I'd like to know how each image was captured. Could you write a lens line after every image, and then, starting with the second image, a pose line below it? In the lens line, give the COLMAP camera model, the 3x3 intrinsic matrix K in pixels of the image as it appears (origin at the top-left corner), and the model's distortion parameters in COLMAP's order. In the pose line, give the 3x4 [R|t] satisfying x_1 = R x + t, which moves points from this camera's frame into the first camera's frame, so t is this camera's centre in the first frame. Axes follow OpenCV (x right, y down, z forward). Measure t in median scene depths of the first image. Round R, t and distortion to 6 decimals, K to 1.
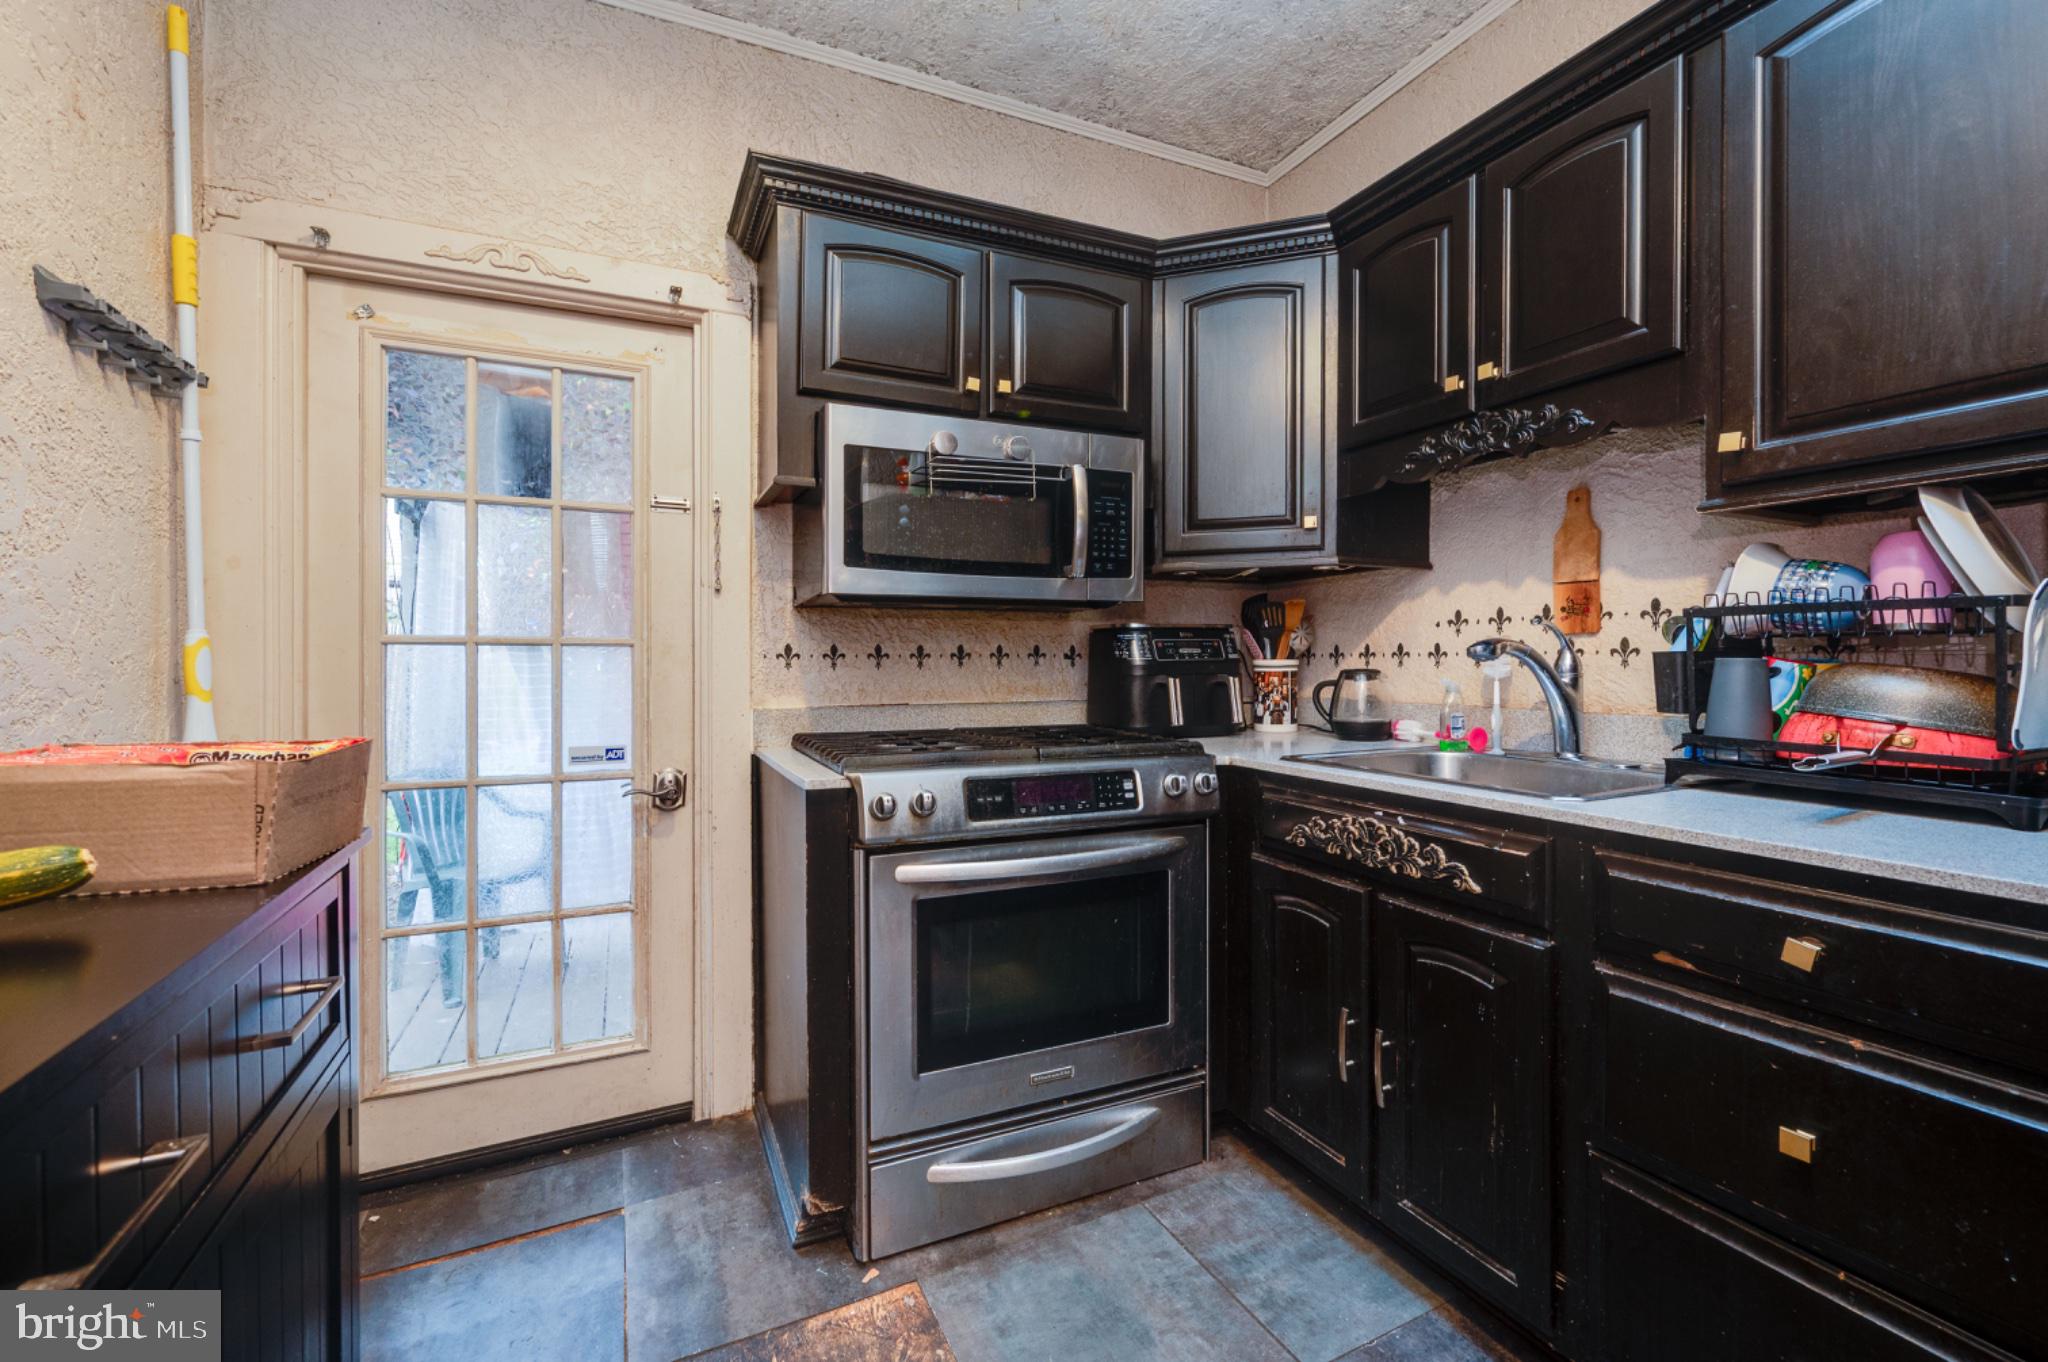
lens RADIAL K [[882.2, 0, 1025.7], [0, 882.2, 670.2], [0, 0, 1]] dist [-0.002926, -0.000128]
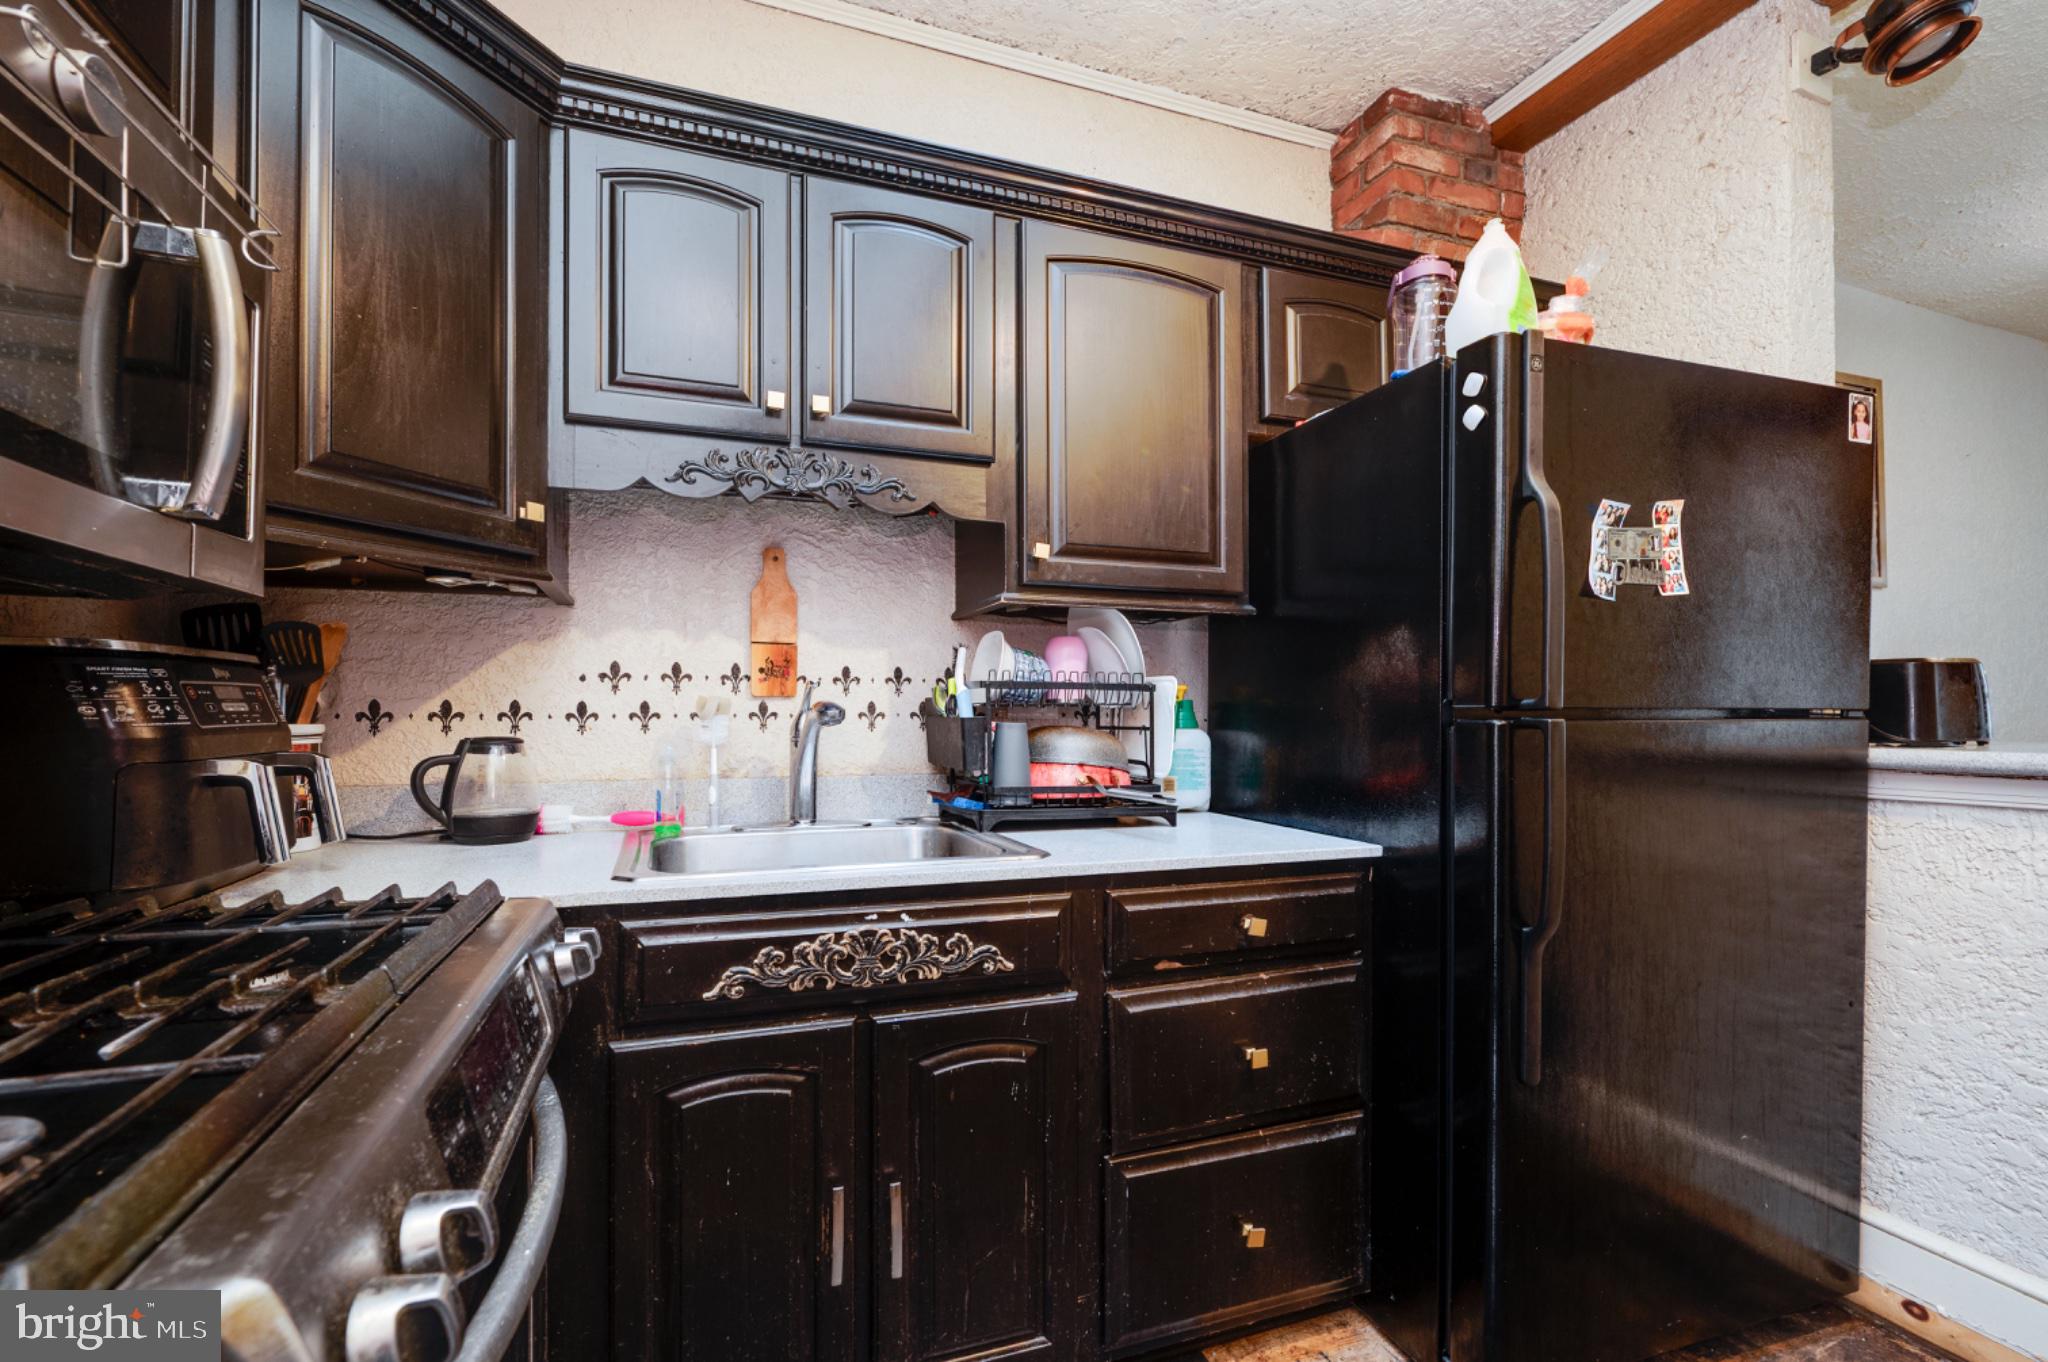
lens RADIAL K [[882.2, 0, 1019.0], [0, 882.2, 713.3], [0, 0, 1]] dist [-0.002926, -0.000128]
pose [[0.087876, 0.007148, 0.996106, -0.376603], [0.009442, 0.999923, -0.008008, -0.014929], [-0.996087, 0.010109, 0.087801, 0.769502]]
